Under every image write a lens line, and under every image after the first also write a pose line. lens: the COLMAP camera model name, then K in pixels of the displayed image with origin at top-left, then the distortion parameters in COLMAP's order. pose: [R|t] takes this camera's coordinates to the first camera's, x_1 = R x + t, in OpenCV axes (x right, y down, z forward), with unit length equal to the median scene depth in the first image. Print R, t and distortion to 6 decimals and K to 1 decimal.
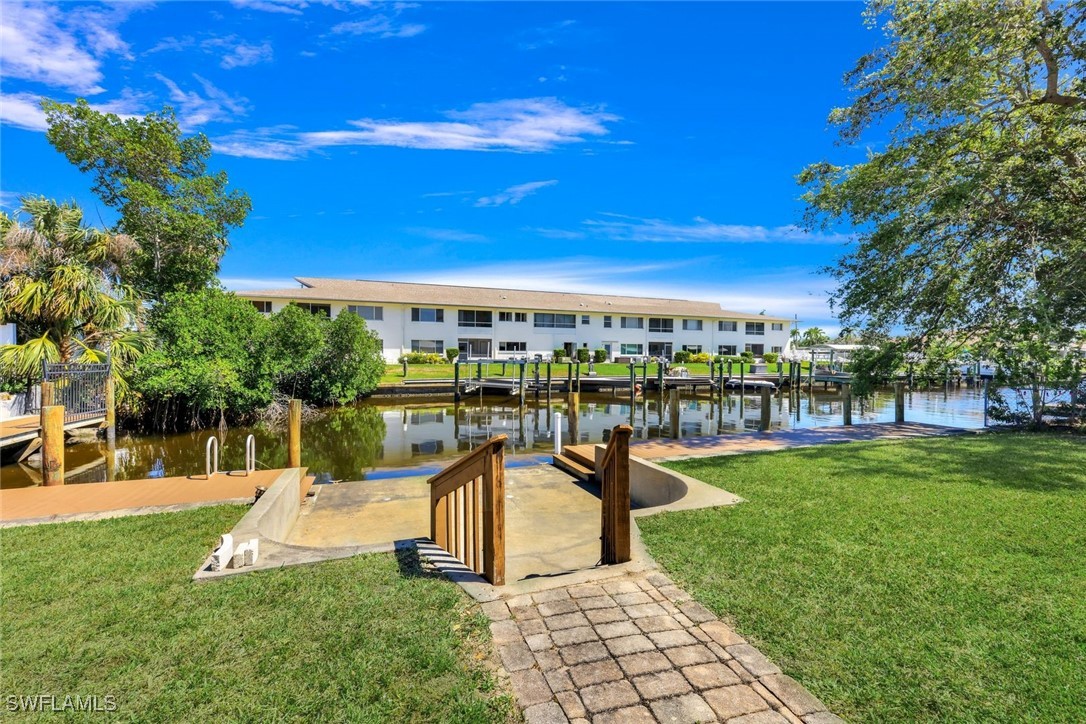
lens RADIAL K [[435.2, 0, 535.4], [0, 435.2, 358.9], [0, 0, 1]] dist [-0.001090, 0.000398]
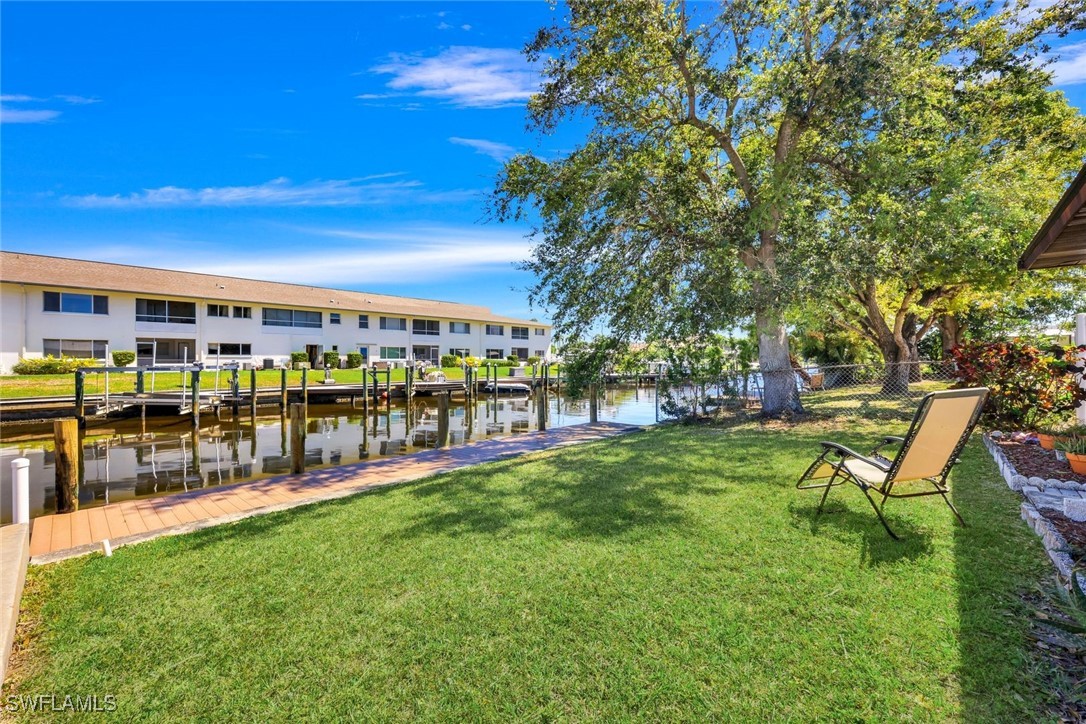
lens RADIAL K [[435.2, 0, 535.4], [0, 435.2, 358.9], [0, 0, 1]] dist [-0.001090, 0.000398]
pose [[0.899682, -0.006330, 0.436500, 0.101441], [0.011313, 0.999897, -0.008817, 0.002000], [-0.436400, 0.012871, 0.899661, 0.056445]]
